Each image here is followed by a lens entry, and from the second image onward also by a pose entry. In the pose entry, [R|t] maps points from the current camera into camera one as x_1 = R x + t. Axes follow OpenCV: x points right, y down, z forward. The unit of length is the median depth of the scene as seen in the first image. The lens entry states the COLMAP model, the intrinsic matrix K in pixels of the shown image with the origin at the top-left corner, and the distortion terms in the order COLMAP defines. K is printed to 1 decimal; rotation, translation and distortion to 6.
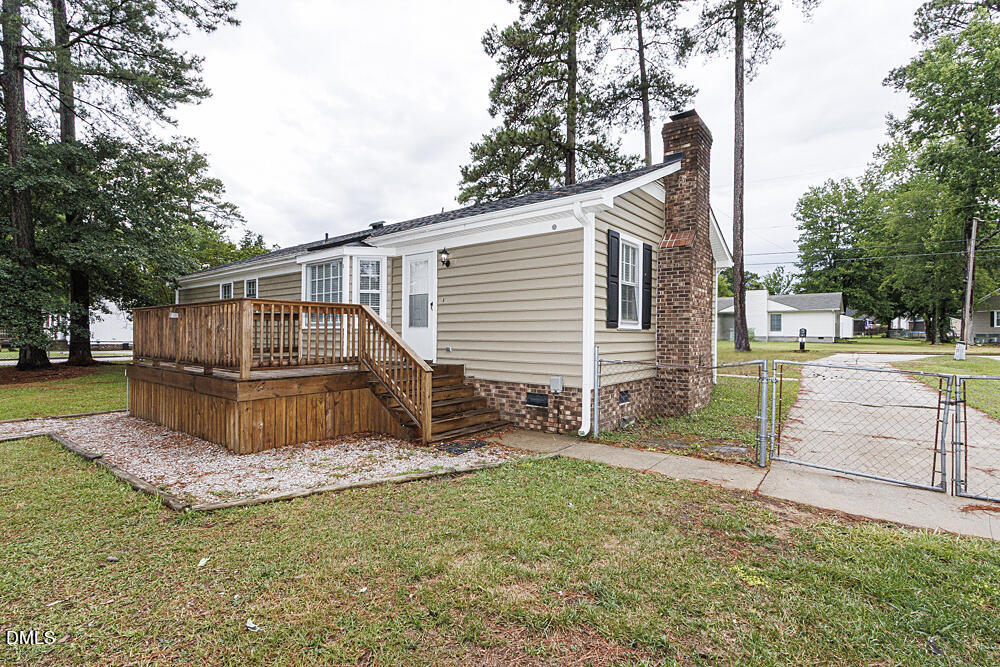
lens RADIAL K [[459.8, 0, 497.4], [0, 459.8, 333.8], [0, 0, 1]] dist [0.004644, -0.000698]
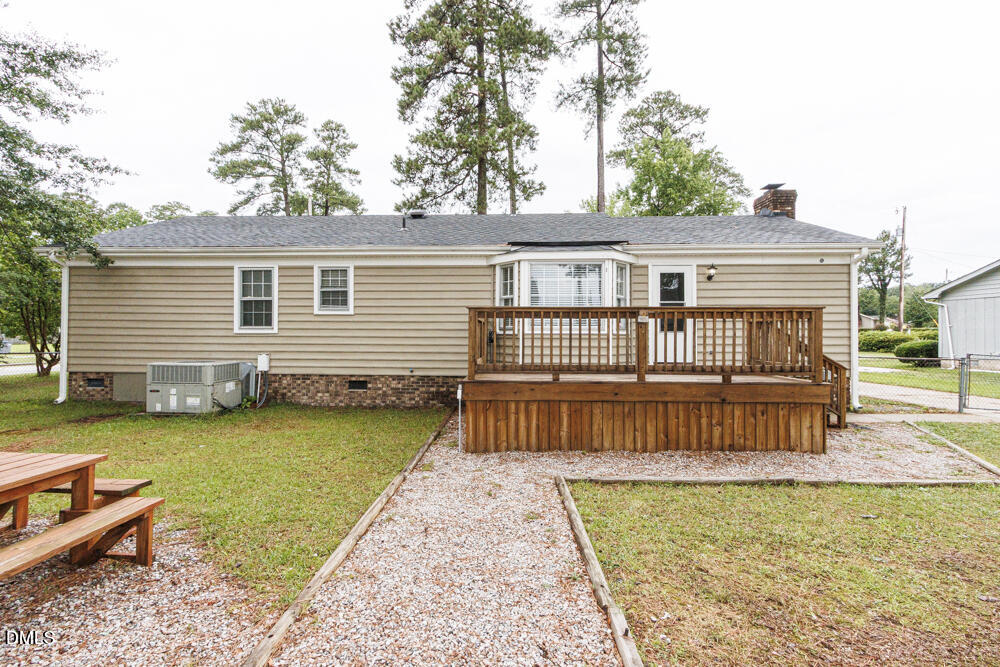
lens RADIAL K [[459.8, 0, 482.7], [0, 459.8, 334.9], [0, 0, 1]] dist [0.004644, -0.000698]
pose [[0.810247, -0.005365, 0.586063, -1.132482], [0.004437, 0.999986, 0.003021, -0.012491], [-0.586071, 0.000153, 0.810260, 0.356241]]
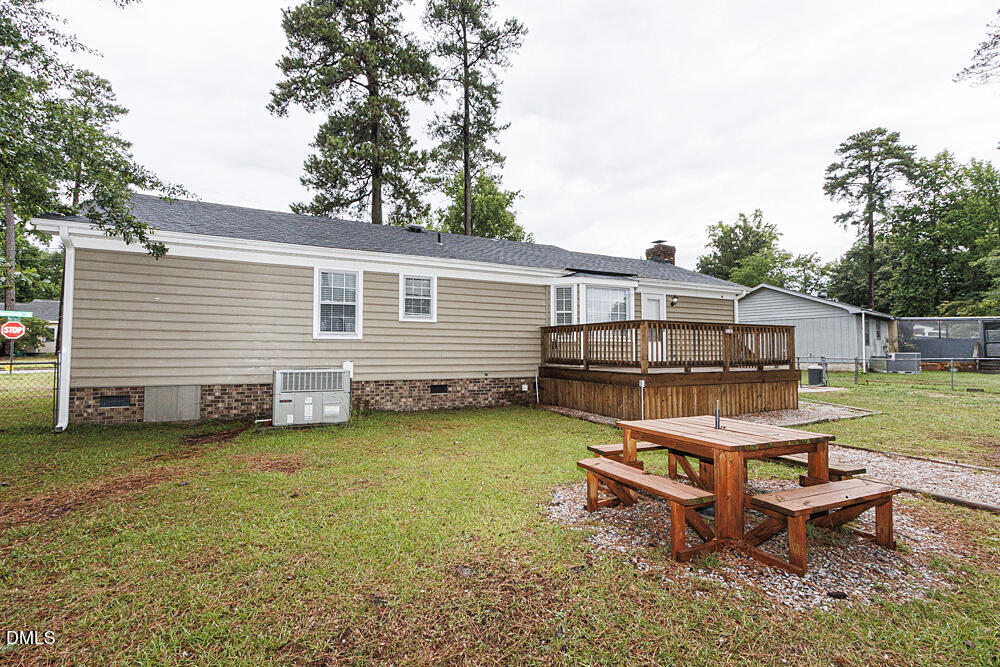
lens RADIAL K [[459.8, 0, 486.6], [0, 459.8, 334.1], [0, 0, 1]] dist [0.004644, -0.000698]
pose [[0.423799, 0.024190, 0.905433, -1.734399], [0.001196, 0.999627, -0.027266, 0.002345], [-0.905756, 0.012638, 0.423612, 0.816286]]
